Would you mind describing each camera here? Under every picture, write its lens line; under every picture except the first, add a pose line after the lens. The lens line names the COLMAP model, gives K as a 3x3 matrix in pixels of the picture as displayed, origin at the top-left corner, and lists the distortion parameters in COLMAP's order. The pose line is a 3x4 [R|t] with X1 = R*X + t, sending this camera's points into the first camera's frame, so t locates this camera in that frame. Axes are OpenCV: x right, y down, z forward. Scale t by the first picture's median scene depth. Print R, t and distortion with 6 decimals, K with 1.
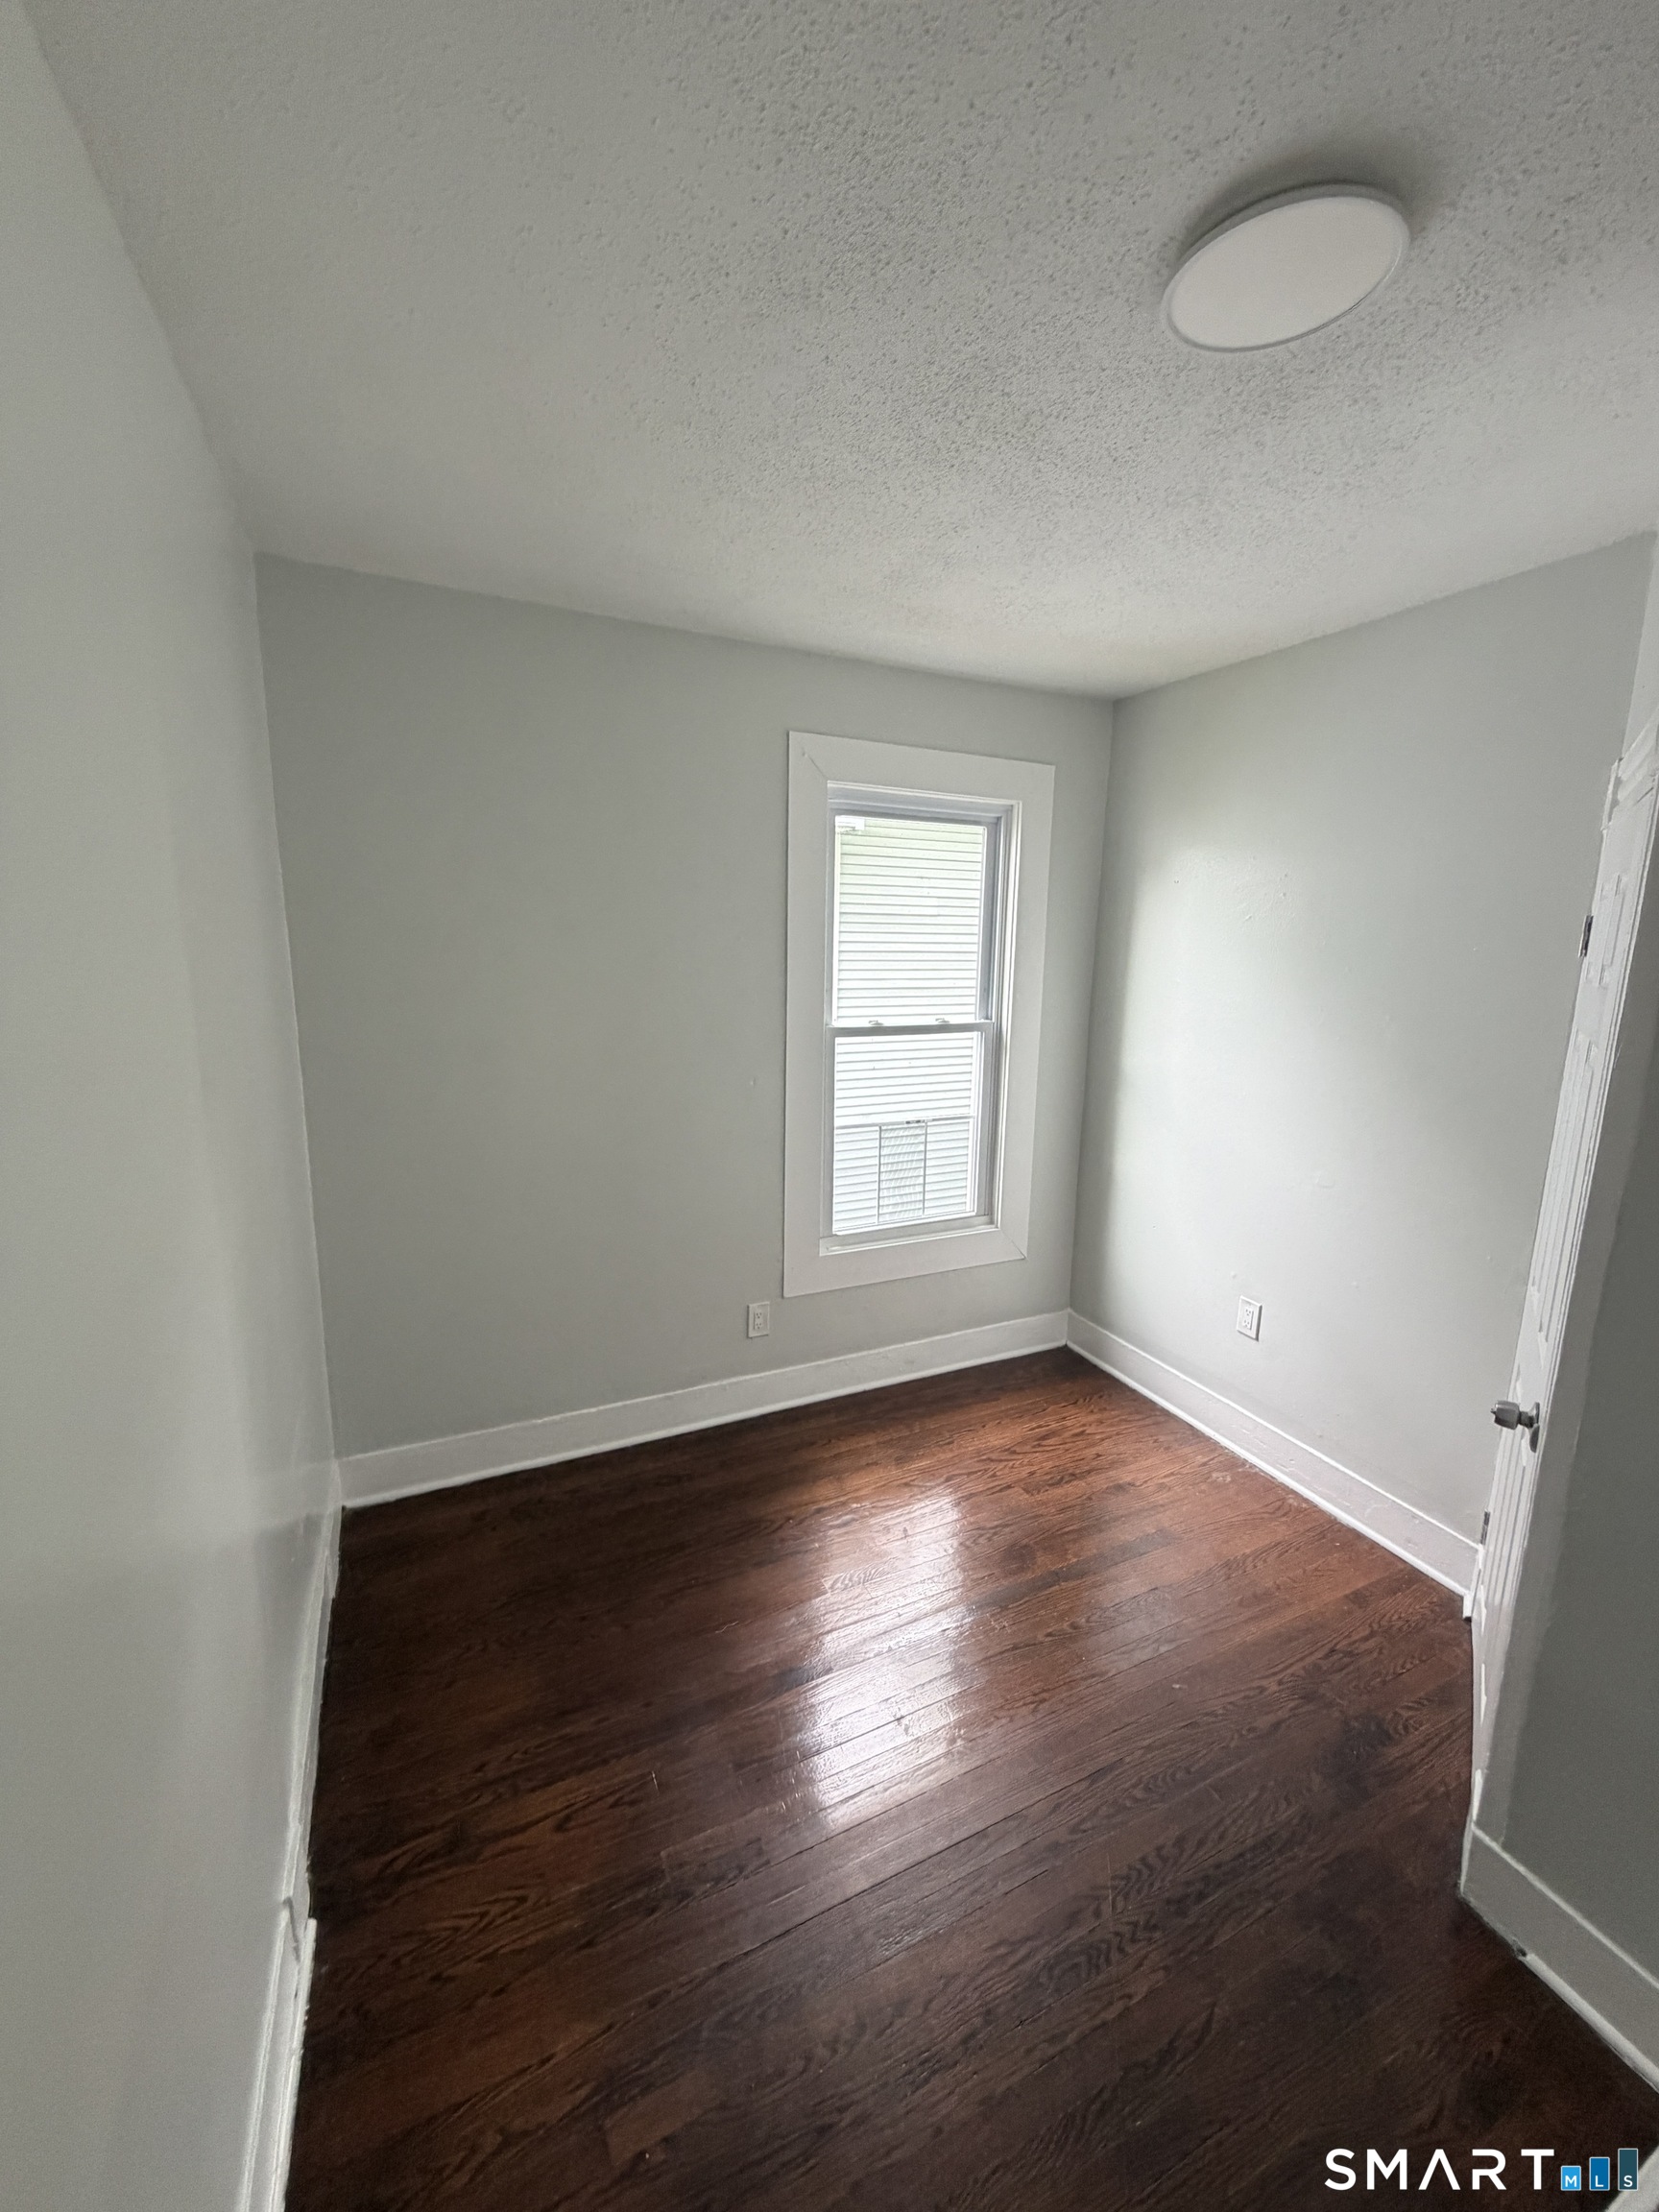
lens RADIAL K [[879.7, 0, 829.5], [0, 879.7, 1106.0], [0, 0, 1]] dist [0.000739, 0.000292]
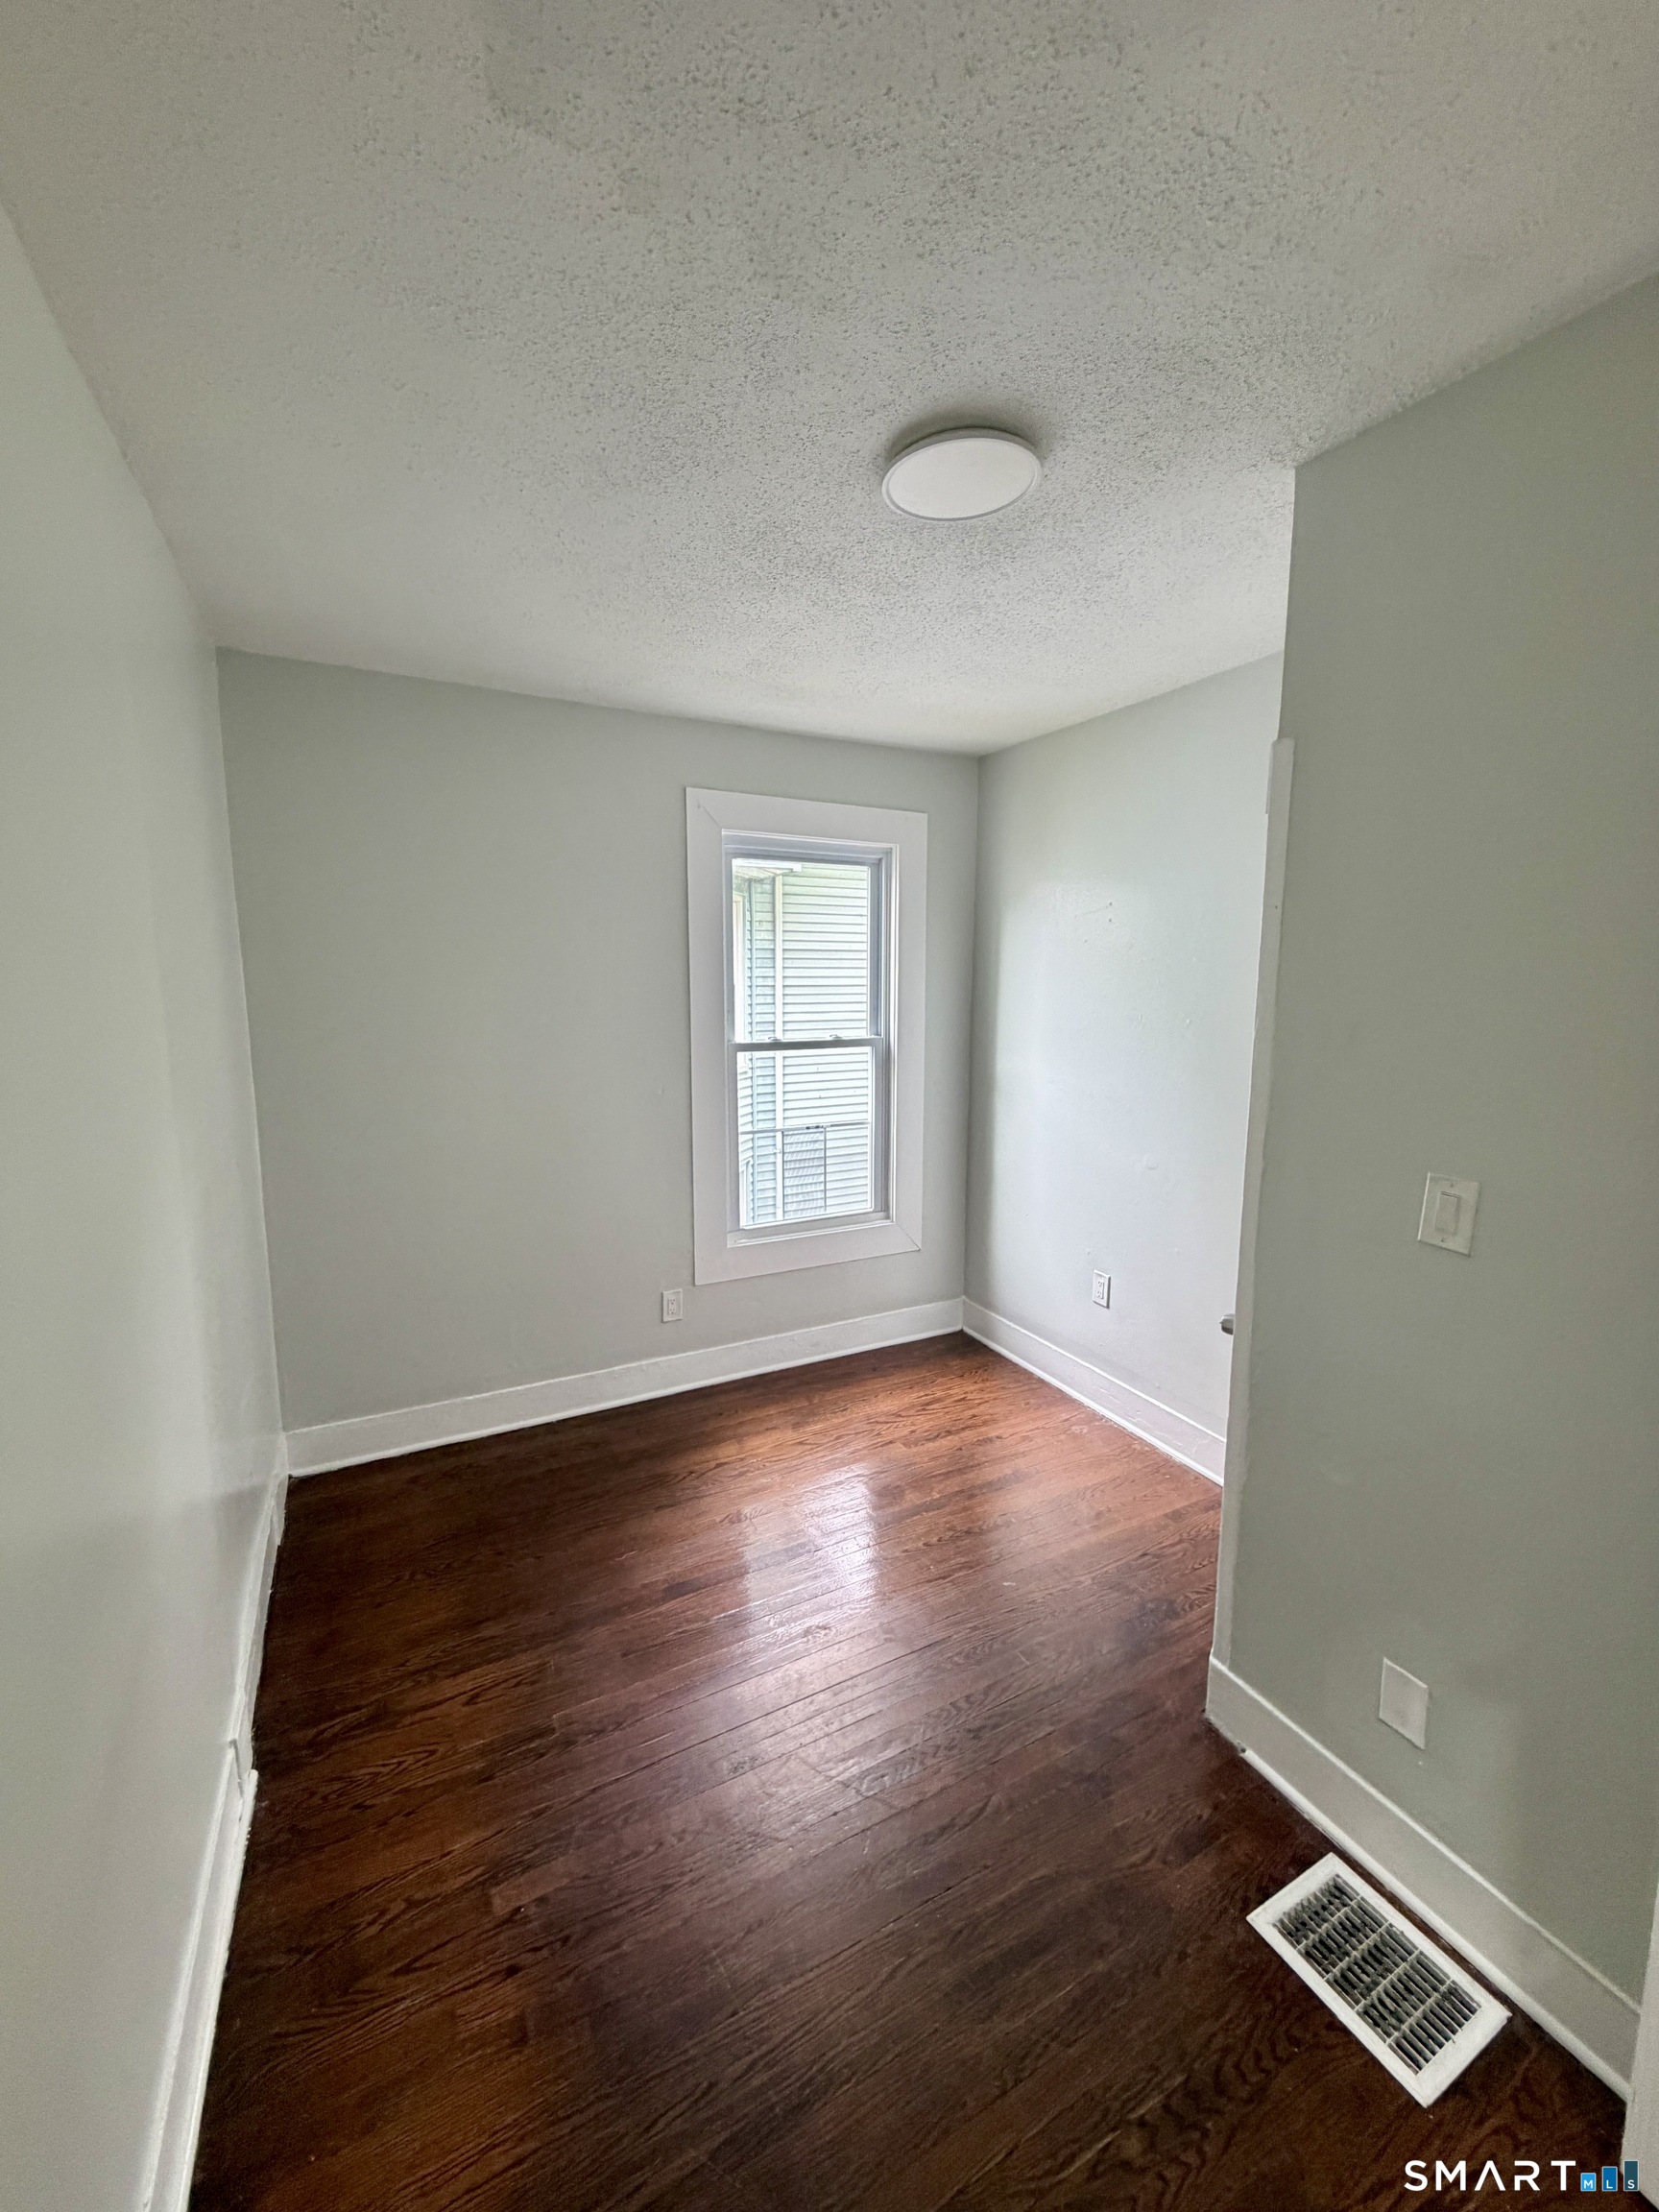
lens RADIAL K [[879.7, 0, 829.5], [0, 879.7, 1106.0], [0, 0, 1]] dist [0.000739, 0.000292]
pose [[0.999218, -0.020451, 0.033836, 0.100767], [0.021918, 0.998810, -0.043559, 0.050774], [-0.032905, 0.044267, 0.998478, -0.153196]]
